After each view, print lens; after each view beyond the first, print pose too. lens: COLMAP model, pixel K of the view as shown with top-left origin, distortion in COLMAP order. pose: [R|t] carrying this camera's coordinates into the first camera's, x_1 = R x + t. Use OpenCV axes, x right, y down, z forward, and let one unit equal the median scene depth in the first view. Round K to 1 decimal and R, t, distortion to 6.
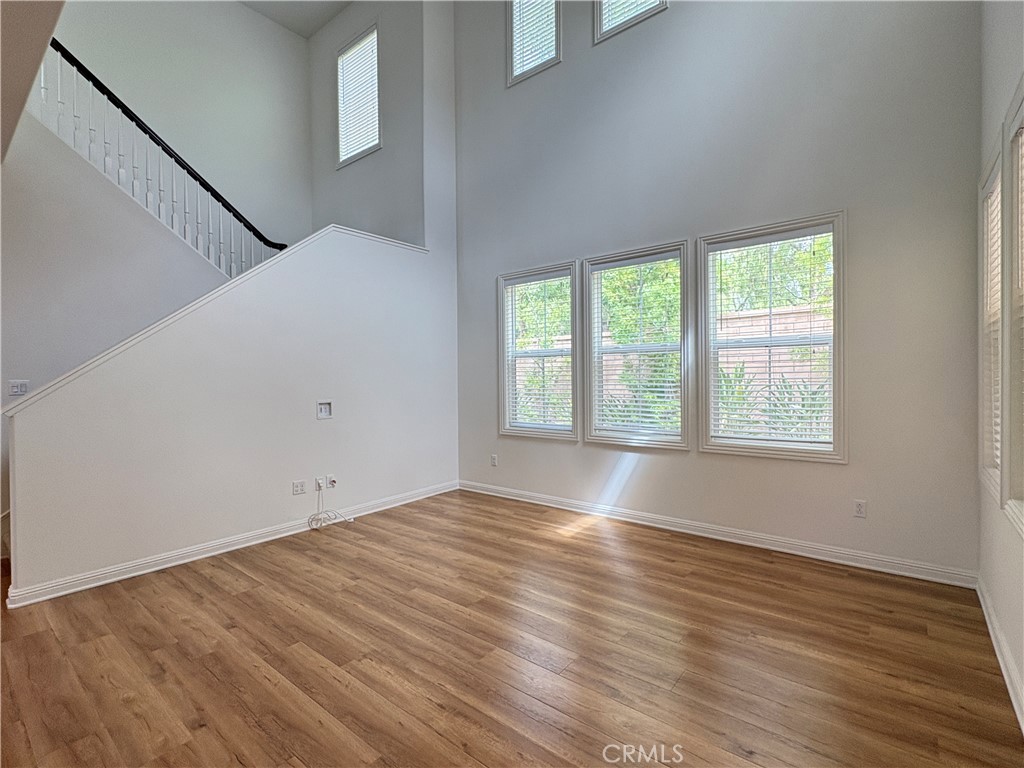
lens RADIAL K [[483.1, 0, 513.7], [0, 483.1, 374.9], [0, 0, 1]] dist [0.001218, 0.001656]
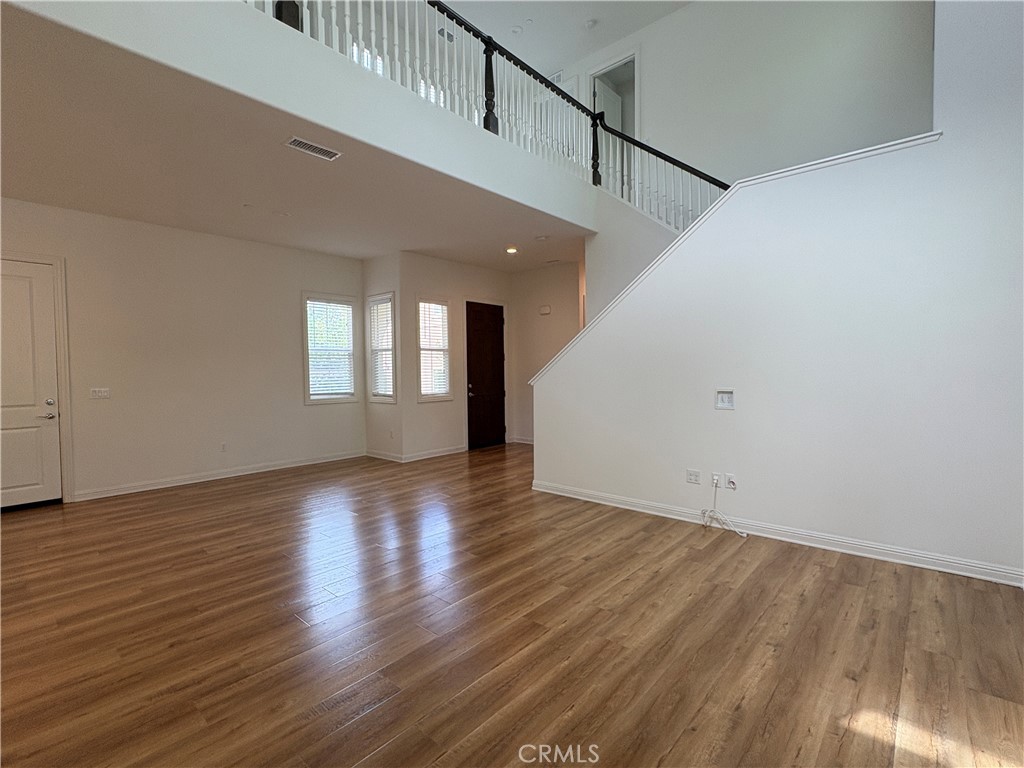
lens RADIAL K [[483.1, 0, 512.0], [0, 483.1, 386.4], [0, 0, 1]] dist [0.001218, 0.001656]
pose [[-0.049111, 0.050414, -0.997520, 0.566494], [0.014683, 0.998654, 0.049748, -0.001638], [0.998685, -0.012204, -0.049785, 0.731305]]
